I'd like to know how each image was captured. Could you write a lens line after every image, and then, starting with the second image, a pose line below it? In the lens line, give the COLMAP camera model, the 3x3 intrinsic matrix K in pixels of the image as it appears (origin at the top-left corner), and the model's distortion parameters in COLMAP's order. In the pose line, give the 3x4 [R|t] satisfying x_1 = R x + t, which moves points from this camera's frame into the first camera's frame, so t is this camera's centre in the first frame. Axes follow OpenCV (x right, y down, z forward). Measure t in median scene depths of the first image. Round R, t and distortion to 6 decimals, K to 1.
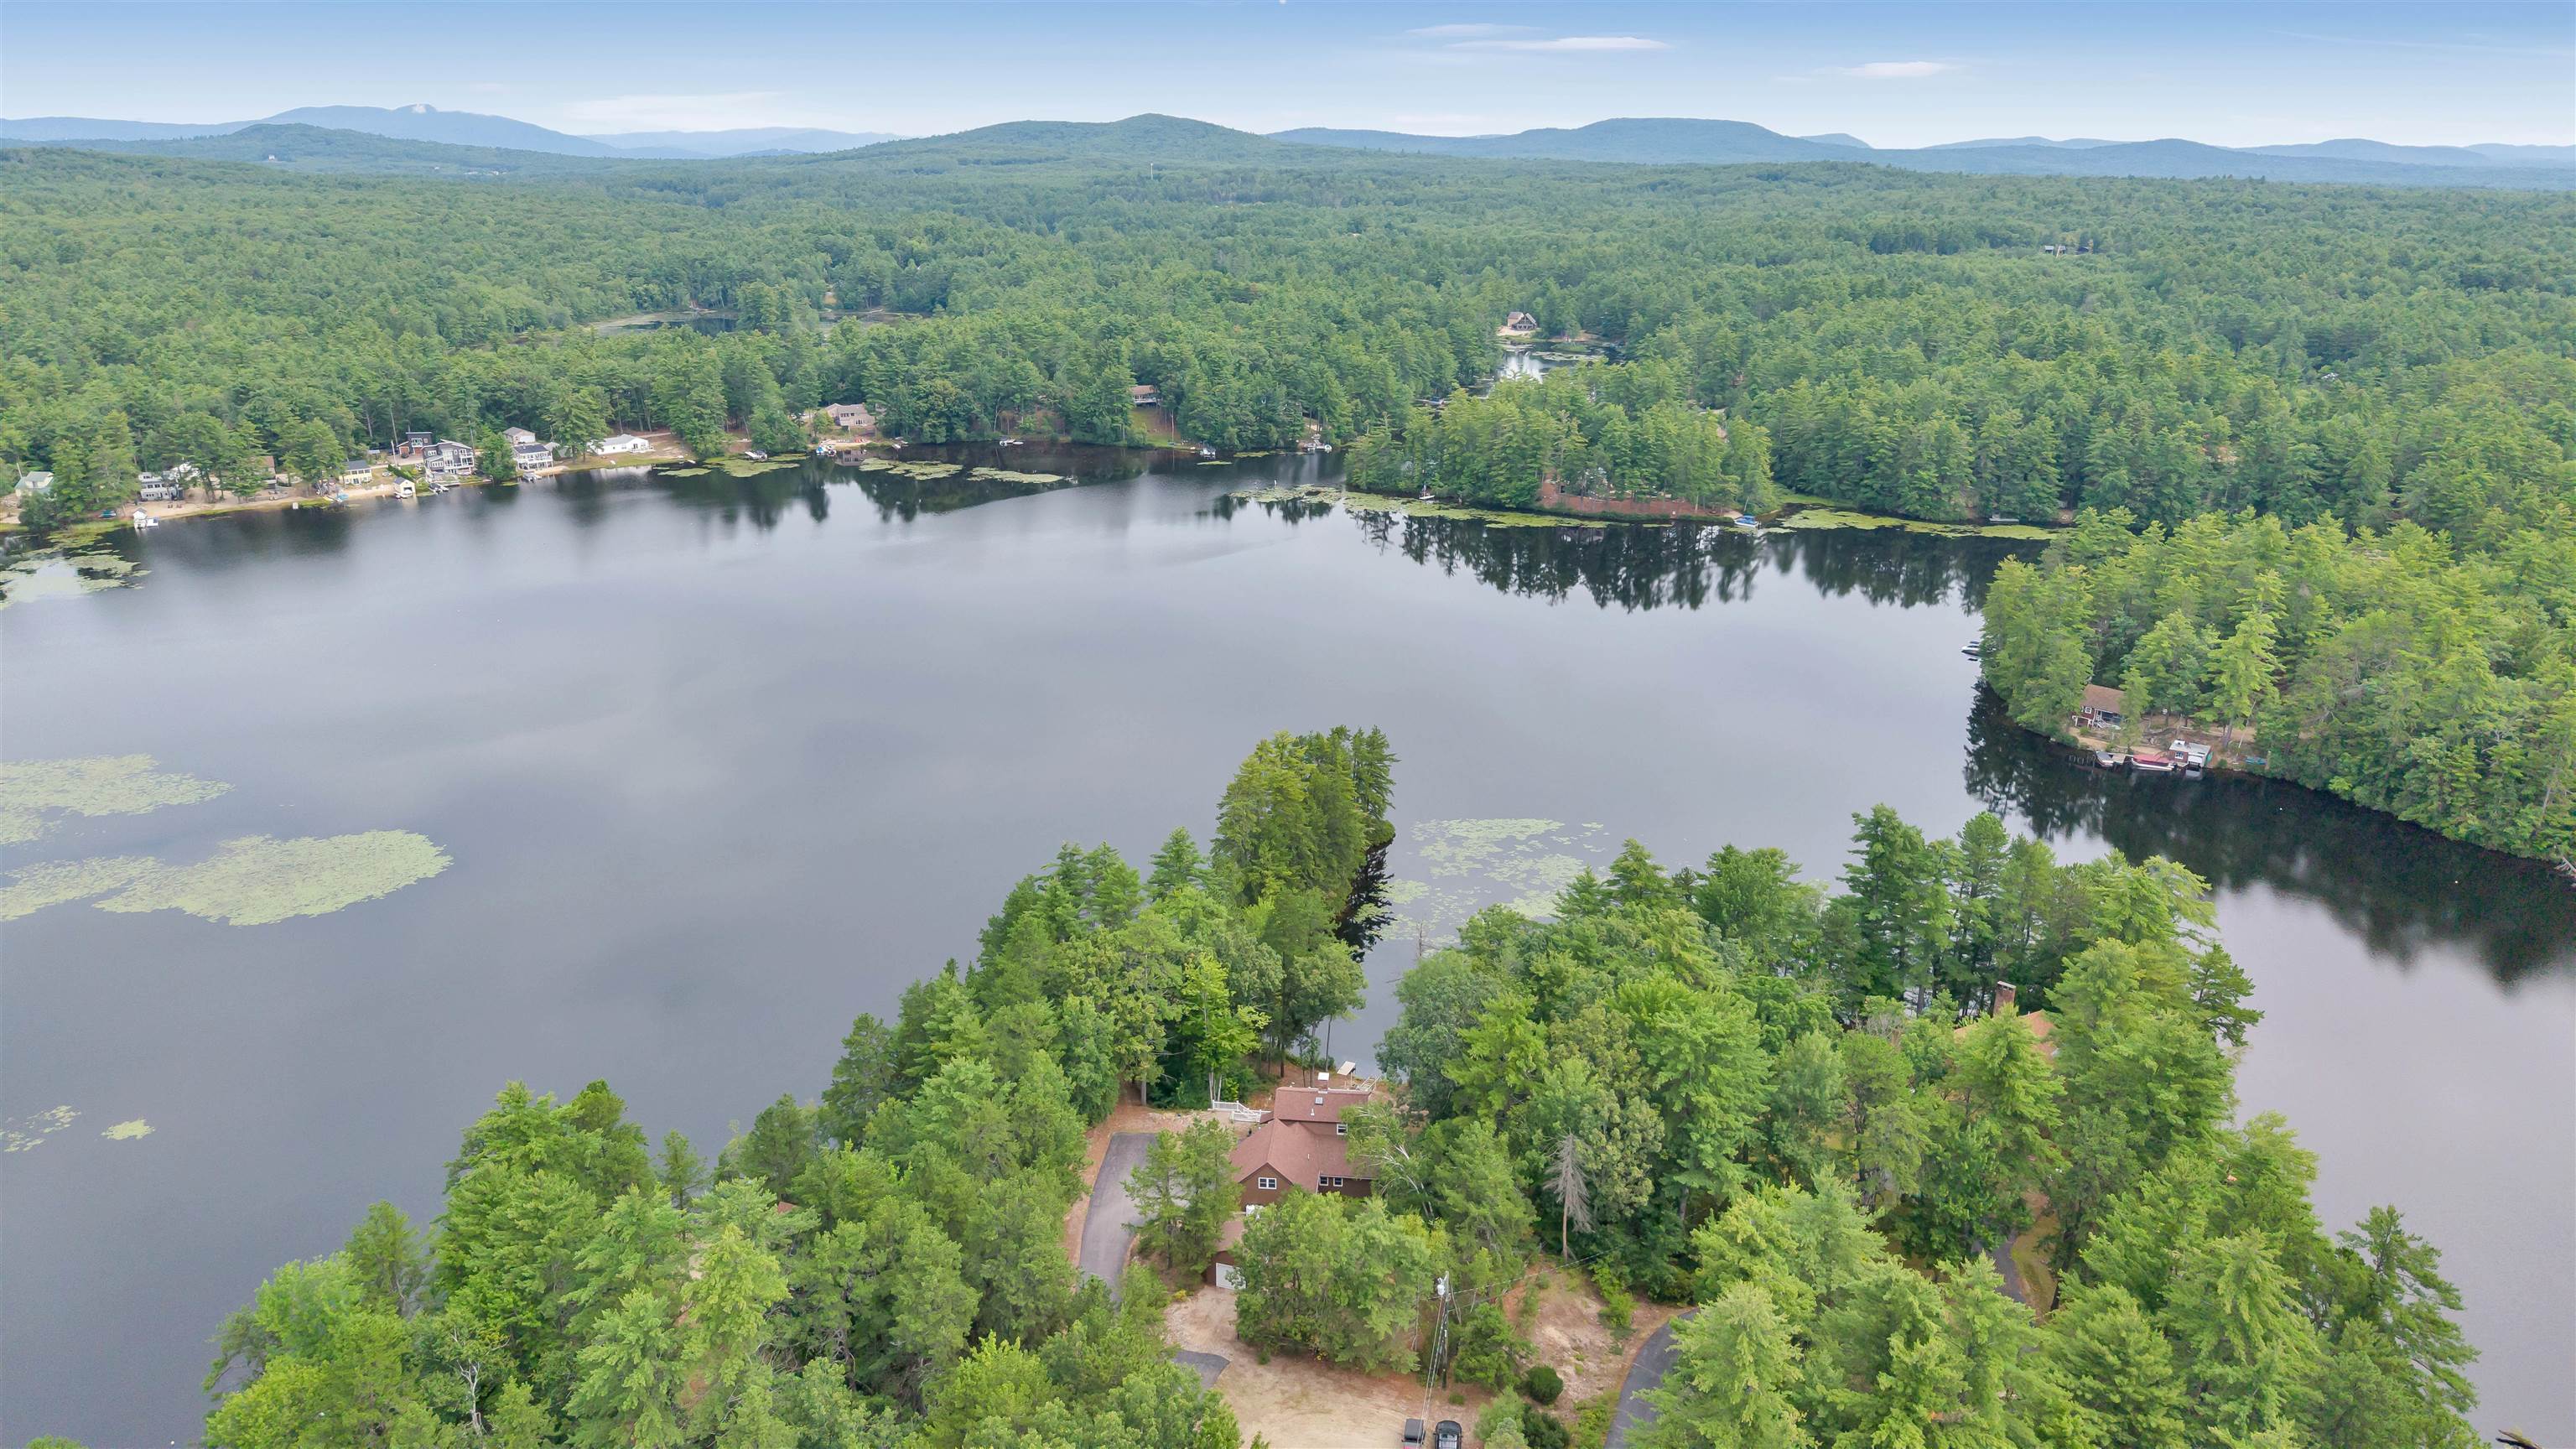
lens RADIAL K [[1740.2, 0, 1288.0], [0, 1740.2, 724.5], [0, 0, 1]] dist [0.002316, -0.026988]
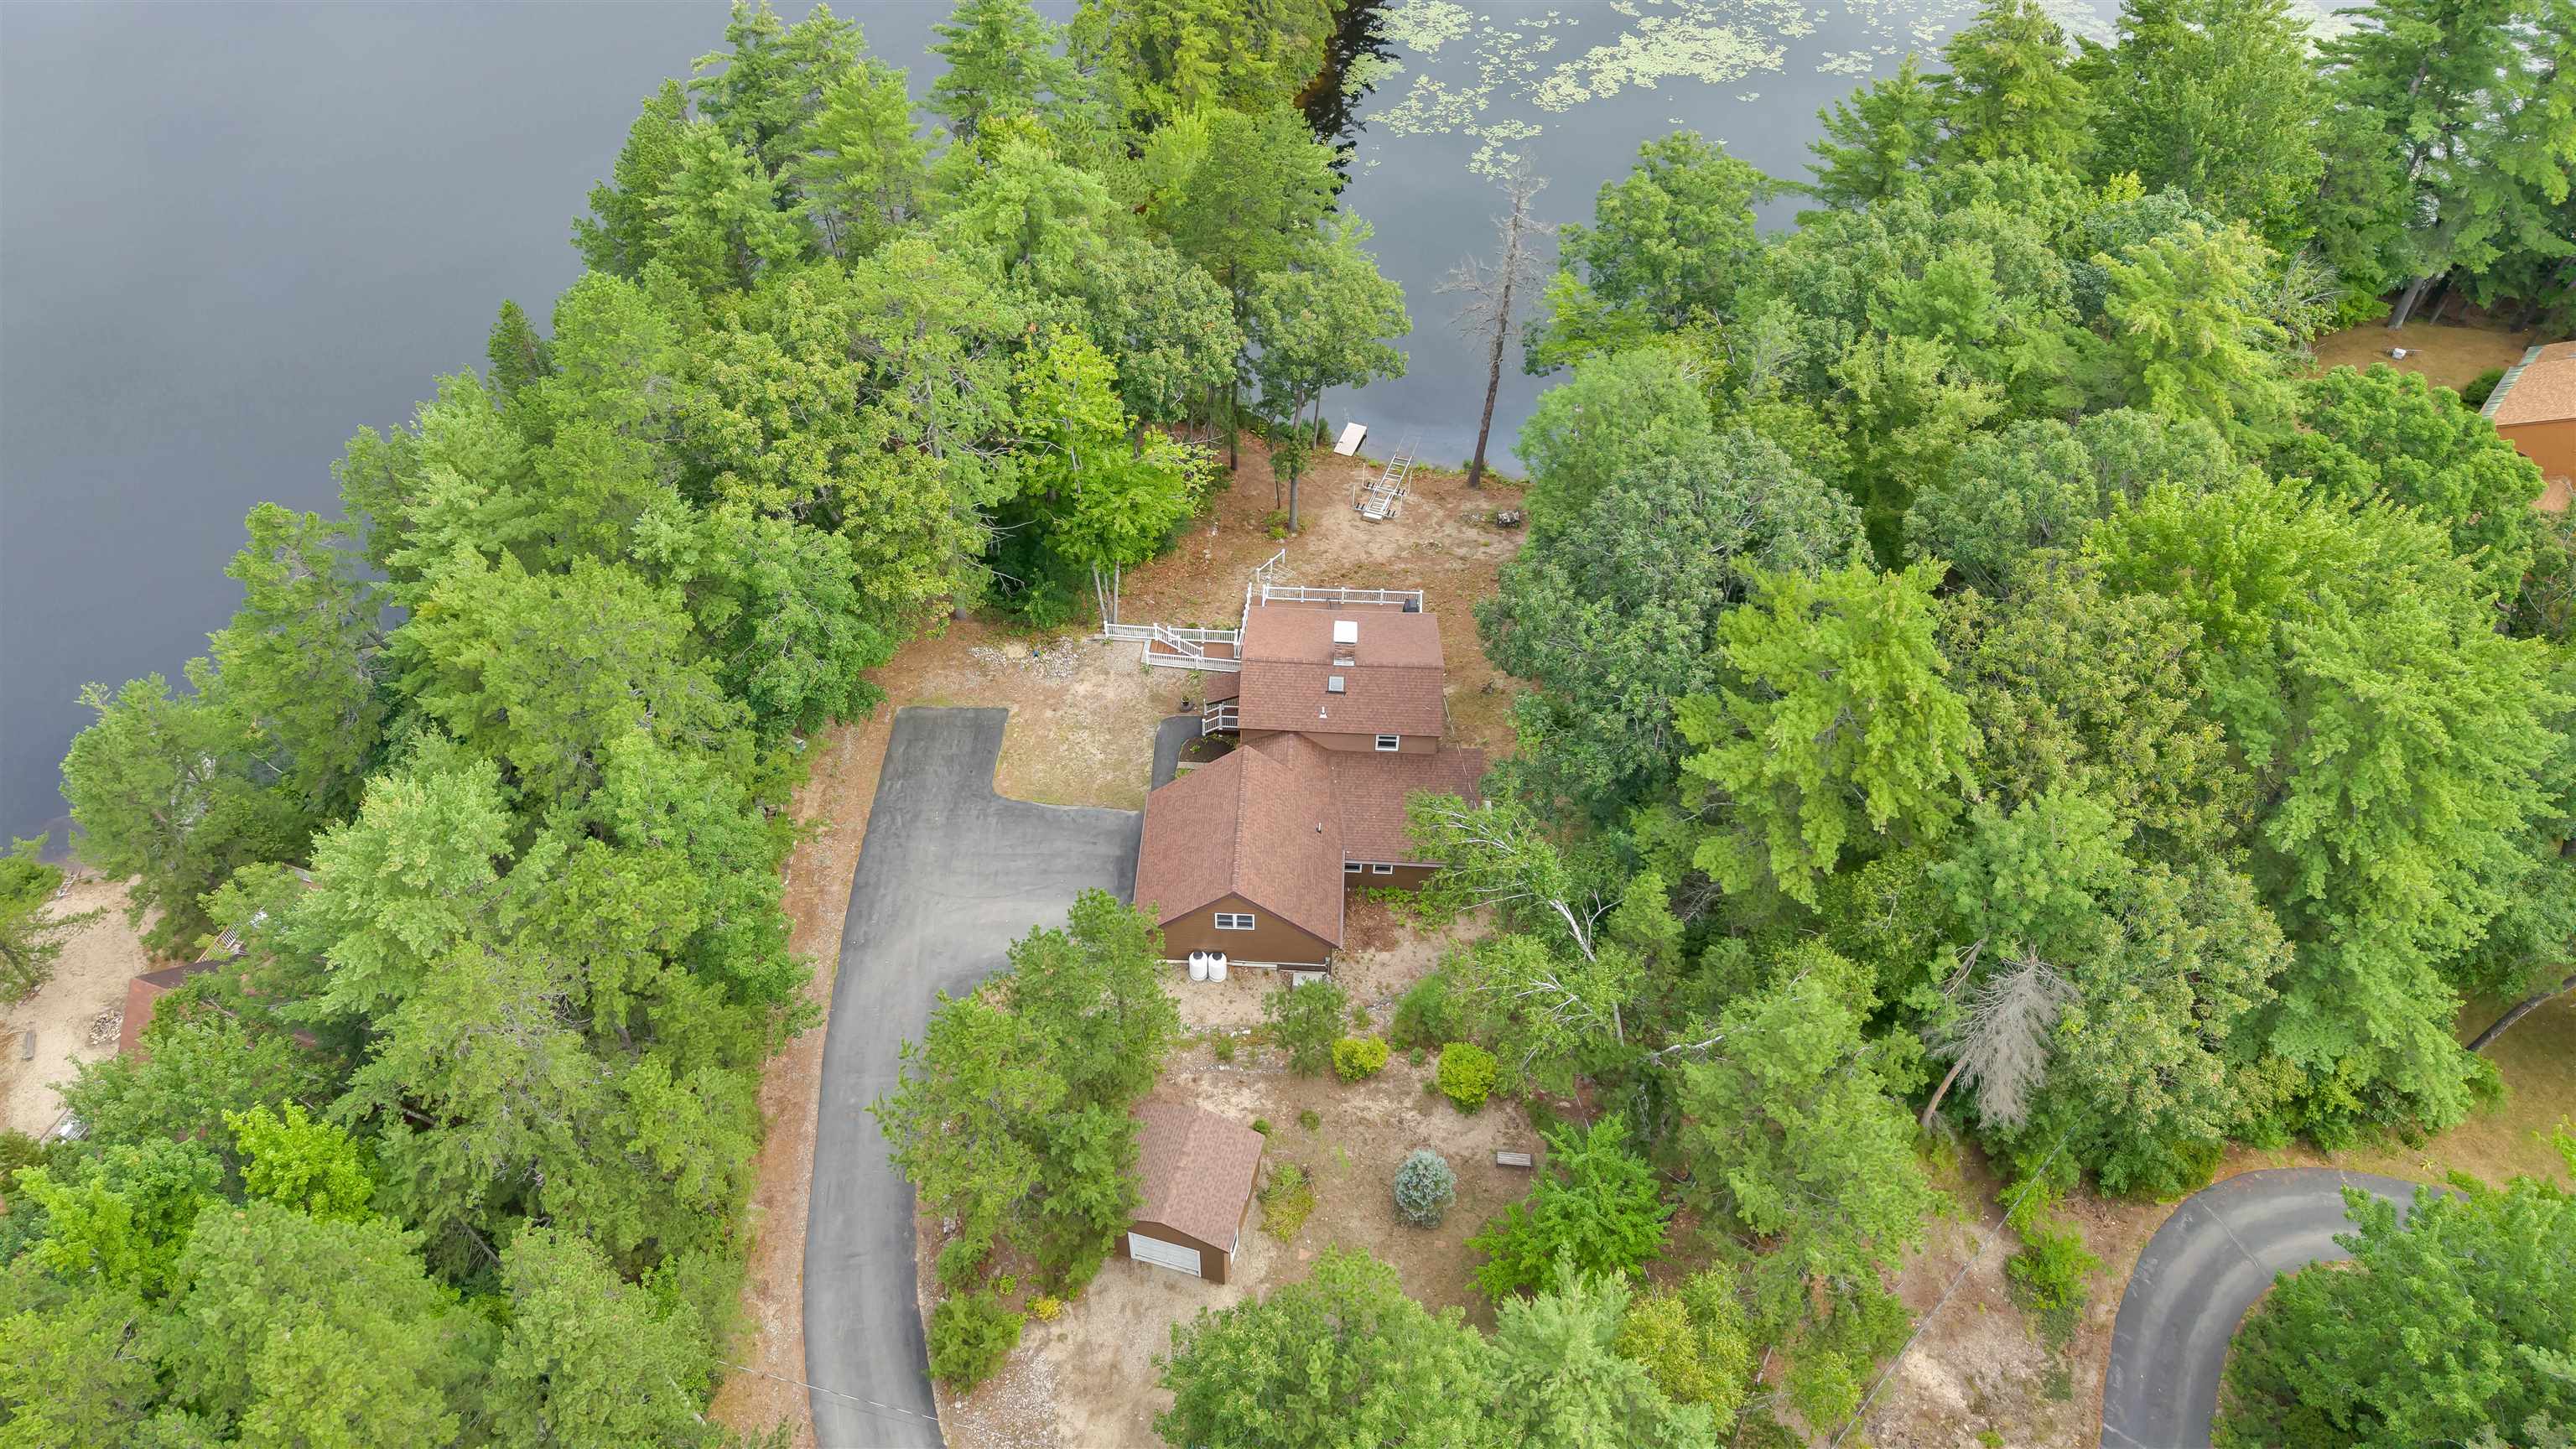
lens RADIAL K [[1622.7, 0, 1299.6], [0, 1622.7, 715.1], [0, 0, 1]] dist [0.002561, -0.001087]
pose [[0.997993, -0.041069, 0.048202, -0.012045], [0.008421, 0.840490, 0.541761, -0.004783], [-0.062763, -0.540268, 0.839149, 0.610694]]
